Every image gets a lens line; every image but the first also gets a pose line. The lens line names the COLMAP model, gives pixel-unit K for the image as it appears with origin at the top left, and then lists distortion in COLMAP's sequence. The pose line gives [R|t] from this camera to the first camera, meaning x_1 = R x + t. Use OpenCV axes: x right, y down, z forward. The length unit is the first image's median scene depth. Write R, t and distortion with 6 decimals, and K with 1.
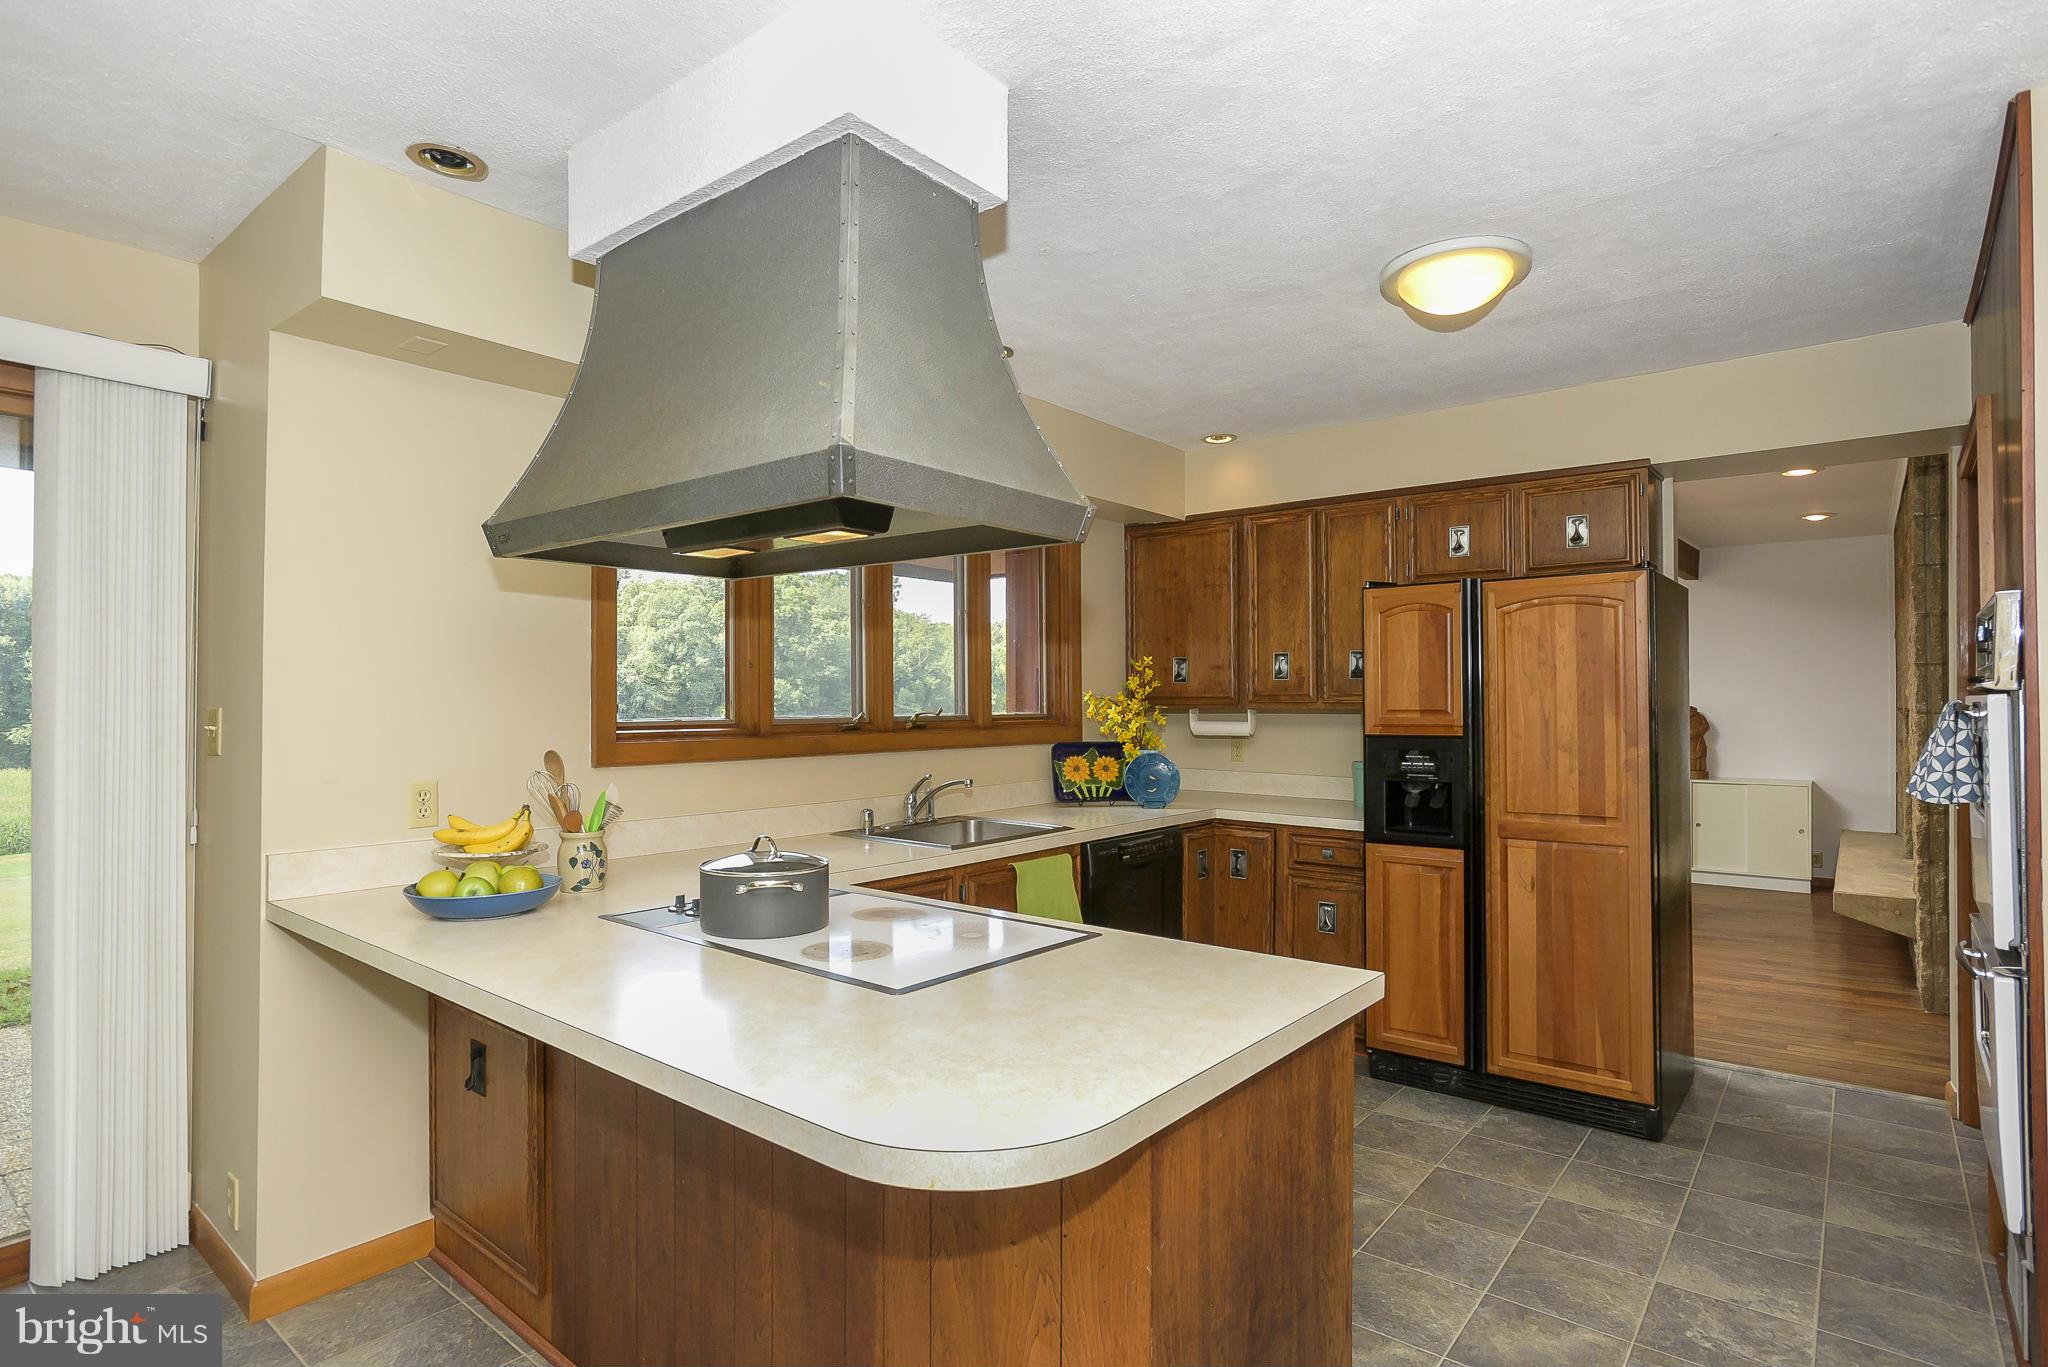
lens RADIAL K [[1051.5, 0, 1006.9], [0, 1051.5, 681.3], [0, 0, 1]] dist [0.000993, 0.000808]
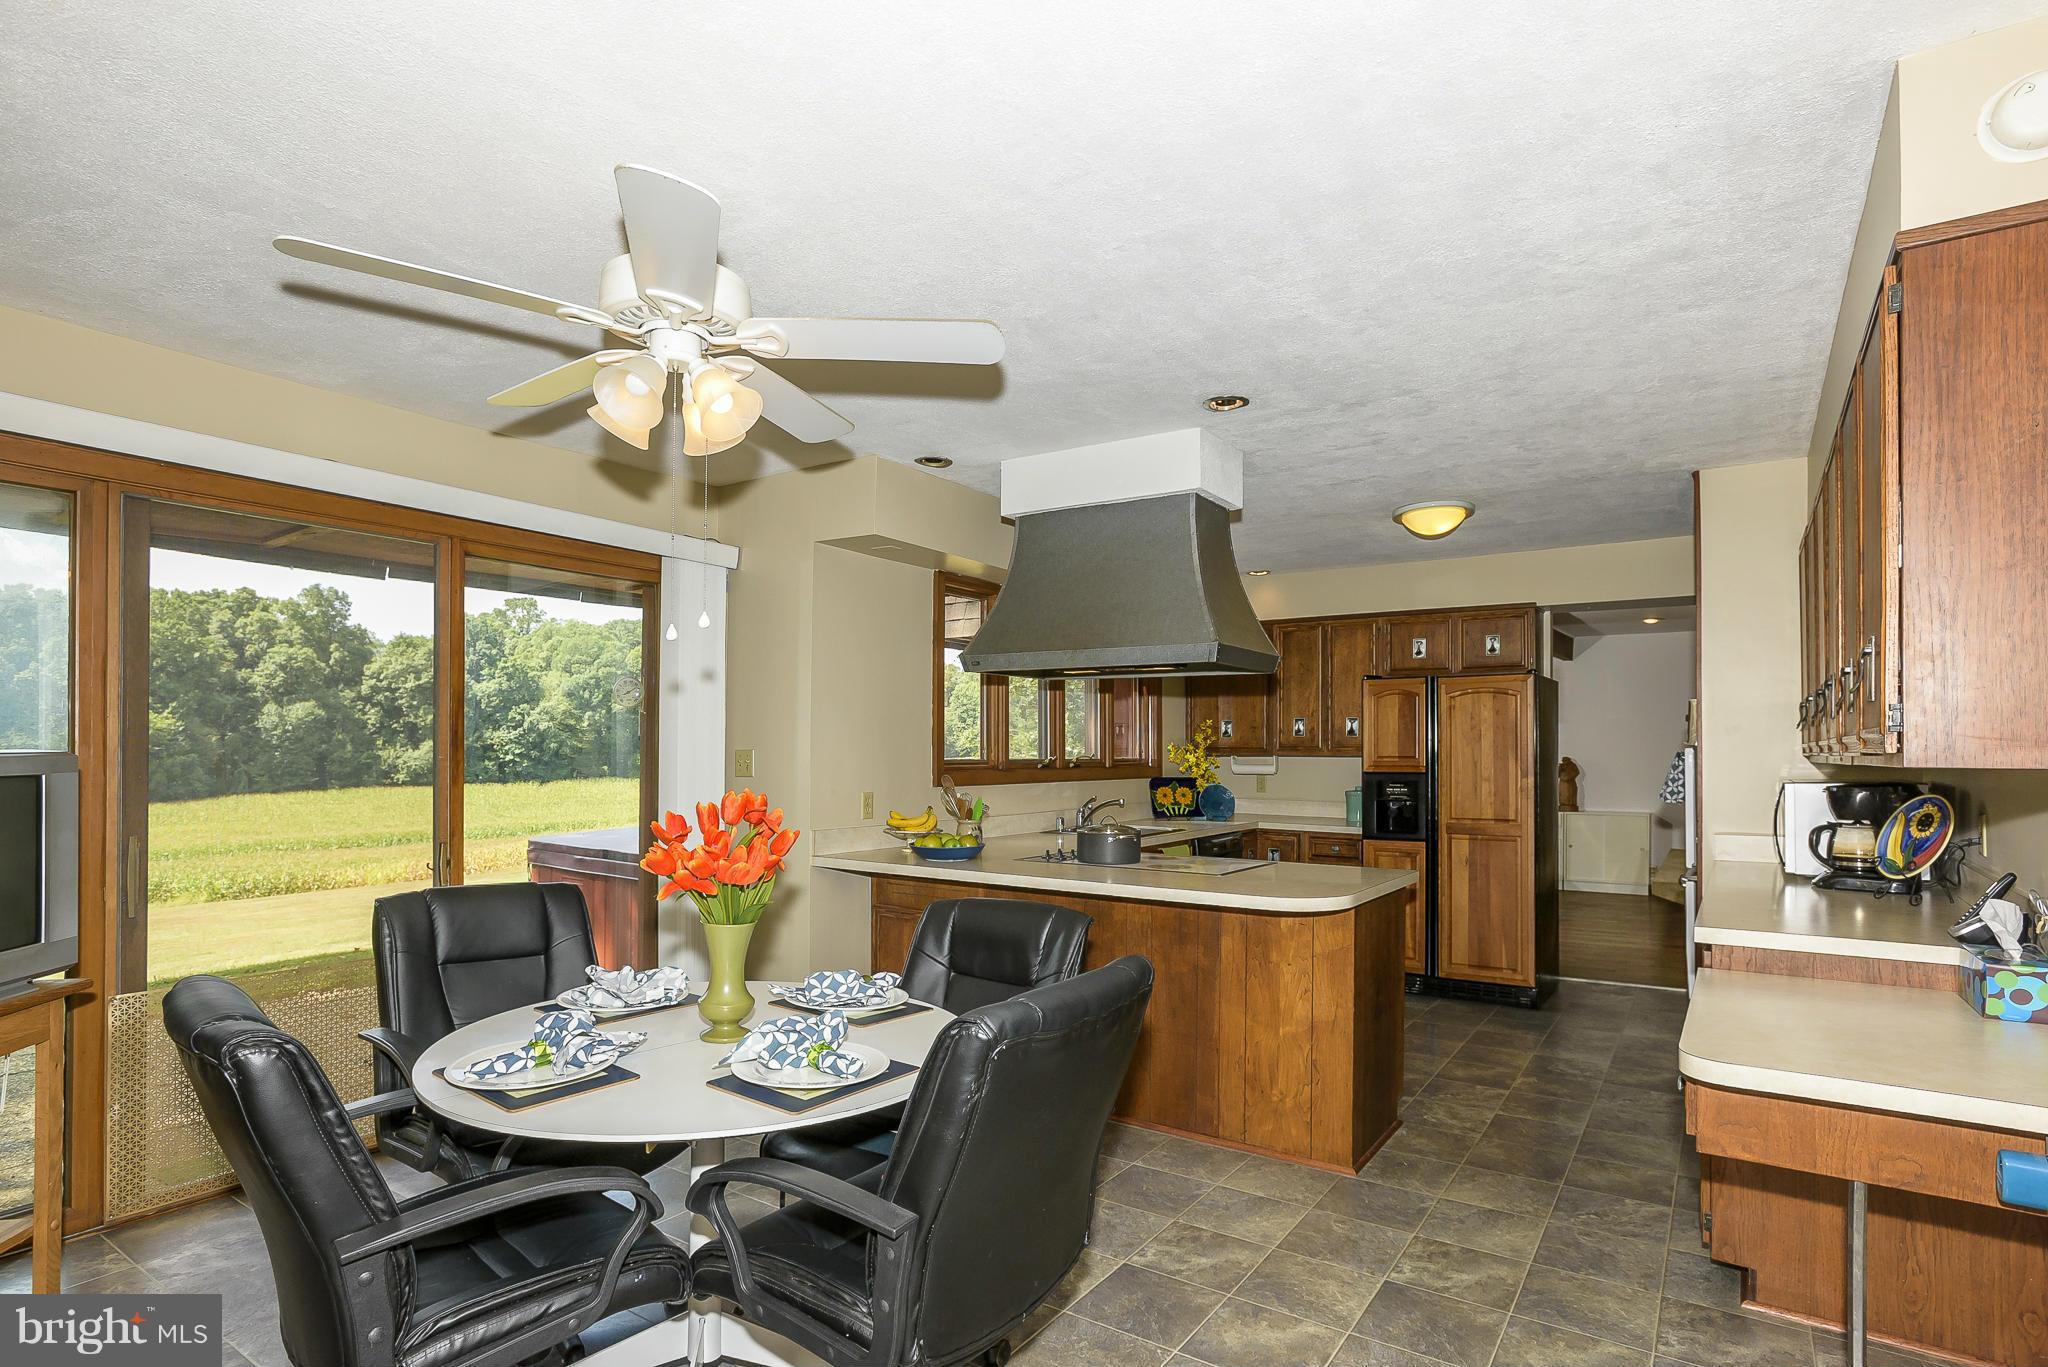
lens RADIAL K [[1044.3, 0, 1019.2], [0, 1044.3, 737.8], [0, 0, 1]] dist [0.002194, 0.001359]
pose [[0.995950, 0.007192, 0.089622, -0.307721], [-0.007754, 0.999952, 0.005934, -0.005802], [-0.089575, -0.006605, 0.995958, -0.504756]]
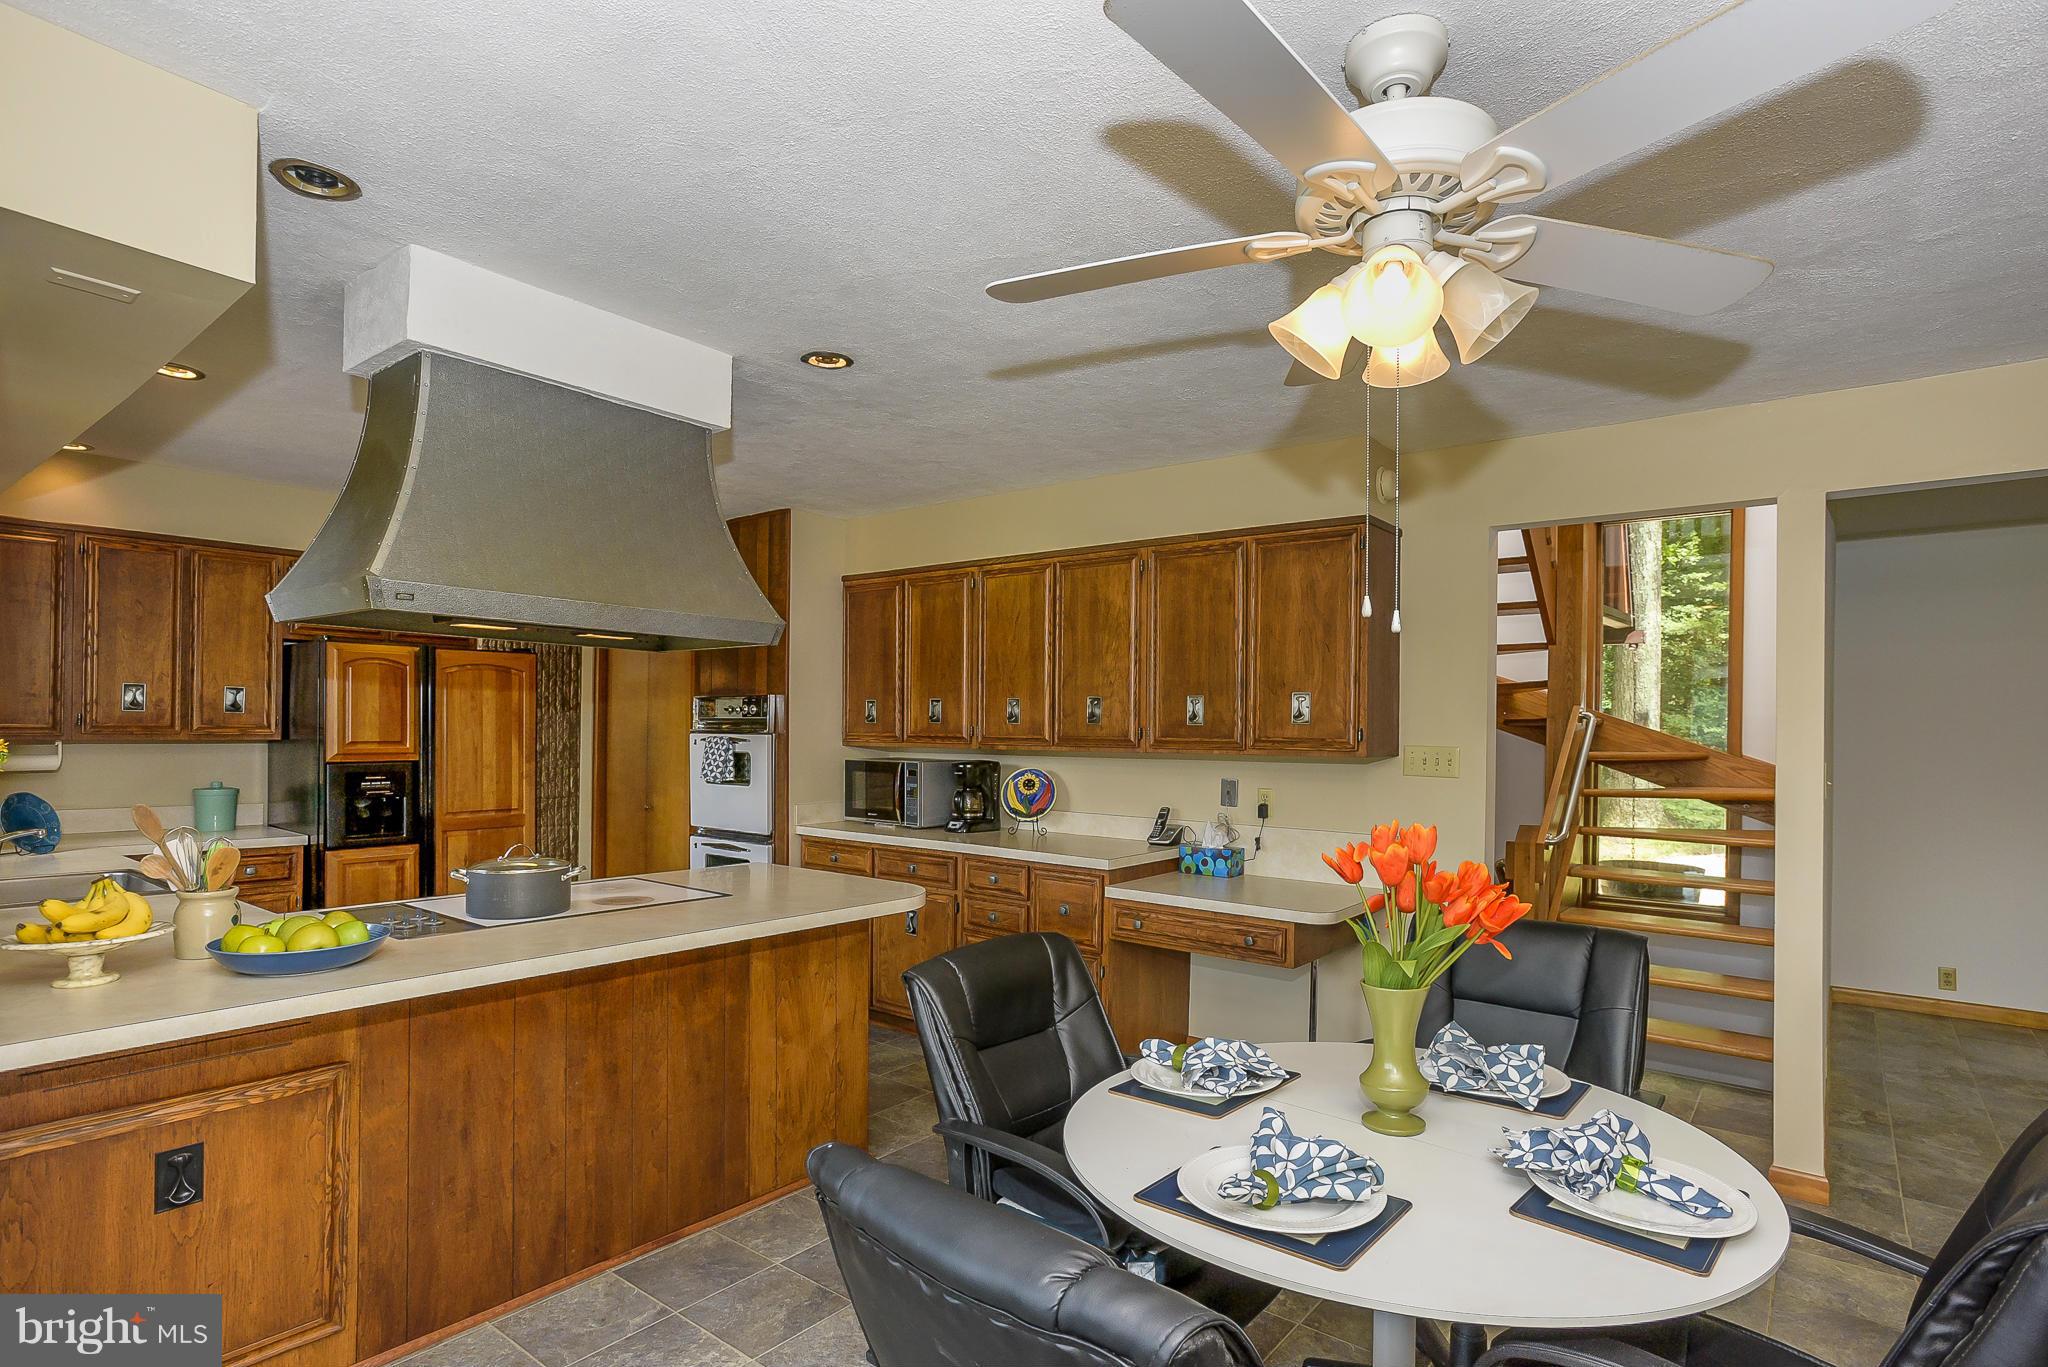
lens RADIAL K [[1044.3, 0, 1019.2], [0, 1044.3, 737.8], [0, 0, 1]] dist [0.002194, 0.001359]
pose [[-0.008476, -0.007811, 0.999934, -0.843725], [-0.030622, 0.999503, 0.007548, -0.010637], [-0.999495, -0.030556, -0.008711, 0.214495]]
